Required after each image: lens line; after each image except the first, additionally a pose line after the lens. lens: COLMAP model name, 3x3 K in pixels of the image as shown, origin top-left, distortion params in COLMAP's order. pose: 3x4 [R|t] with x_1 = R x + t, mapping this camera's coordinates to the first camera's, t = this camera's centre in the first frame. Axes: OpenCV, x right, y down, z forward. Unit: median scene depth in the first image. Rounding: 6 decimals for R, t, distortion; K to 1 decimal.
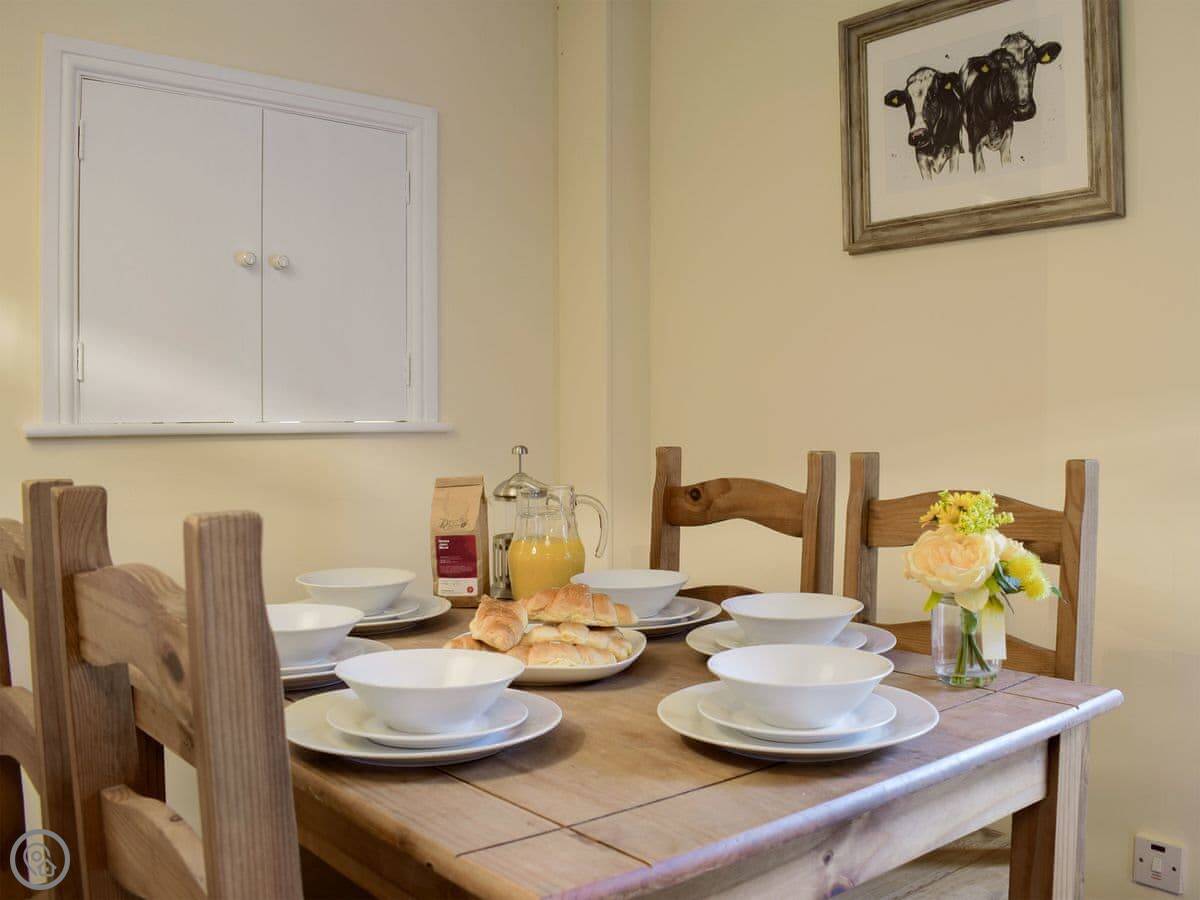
lens RADIAL K [[1085.8, 0, 602.9], [0, 1085.8, 427.8], [0, 0, 1]] dist [-0.065538, -0.136821]
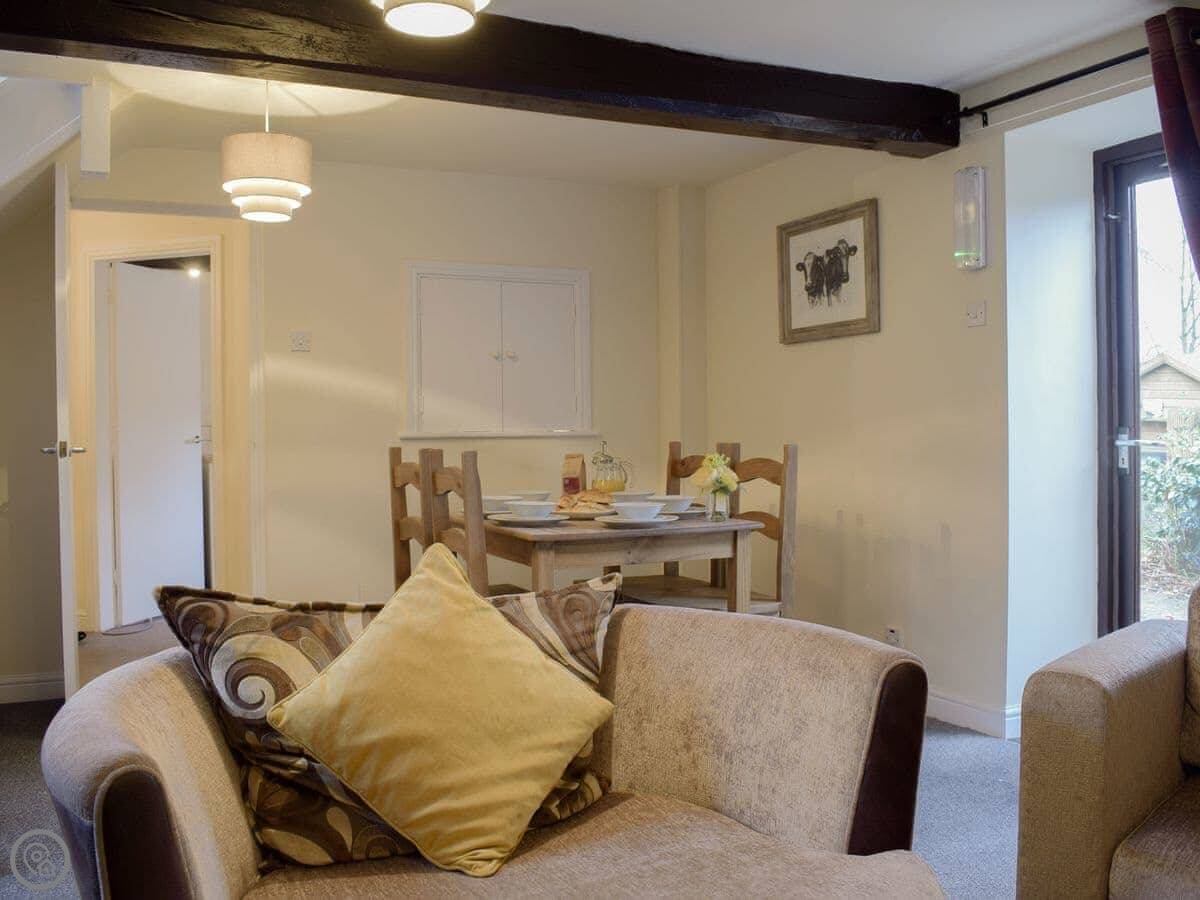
lens RADIAL K [[1085.8, 0, 602.9], [0, 1085.8, 427.8], [0, 0, 1]] dist [-0.065538, -0.136821]
pose [[0.966856, -0.008274, -0.255188, 0.456032], [0.006836, 0.999955, -0.006522, 0.002560], [0.255231, 0.004562, 0.966869, -1.103397]]
